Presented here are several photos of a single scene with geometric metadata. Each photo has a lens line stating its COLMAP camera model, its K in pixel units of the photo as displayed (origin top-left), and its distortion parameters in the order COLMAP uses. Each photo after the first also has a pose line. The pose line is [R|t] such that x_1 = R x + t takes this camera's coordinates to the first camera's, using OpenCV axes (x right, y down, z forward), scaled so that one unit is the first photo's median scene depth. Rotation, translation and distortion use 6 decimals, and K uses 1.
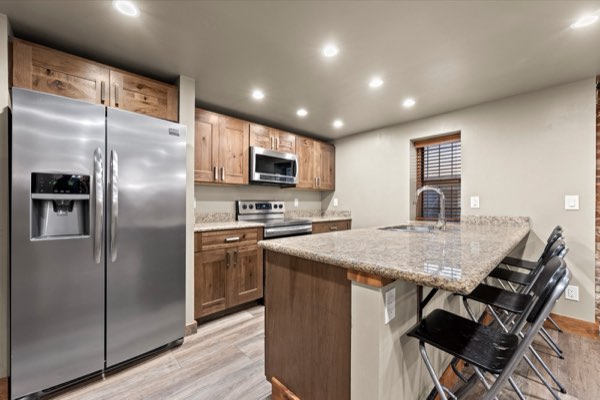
lens RADIAL K [[240.6, 0, 297.0], [0, 240.6, 203.8], [0, 0, 1]] dist [-0.003833, 0.000605]
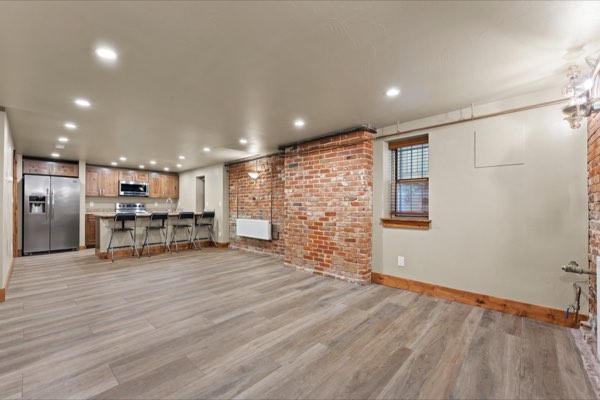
lens RADIAL K [[256.4, 0, 300.9], [0, 256.4, 202.5], [0, 0, 1]] dist [-0.007660, 0.006505]
pose [[0.997494, -0.000851, 0.070744, 1.452550], [0.001924, 0.999884, -0.015098, 0.020552], [-0.070723, 0.015196, 0.997380, -1.676093]]
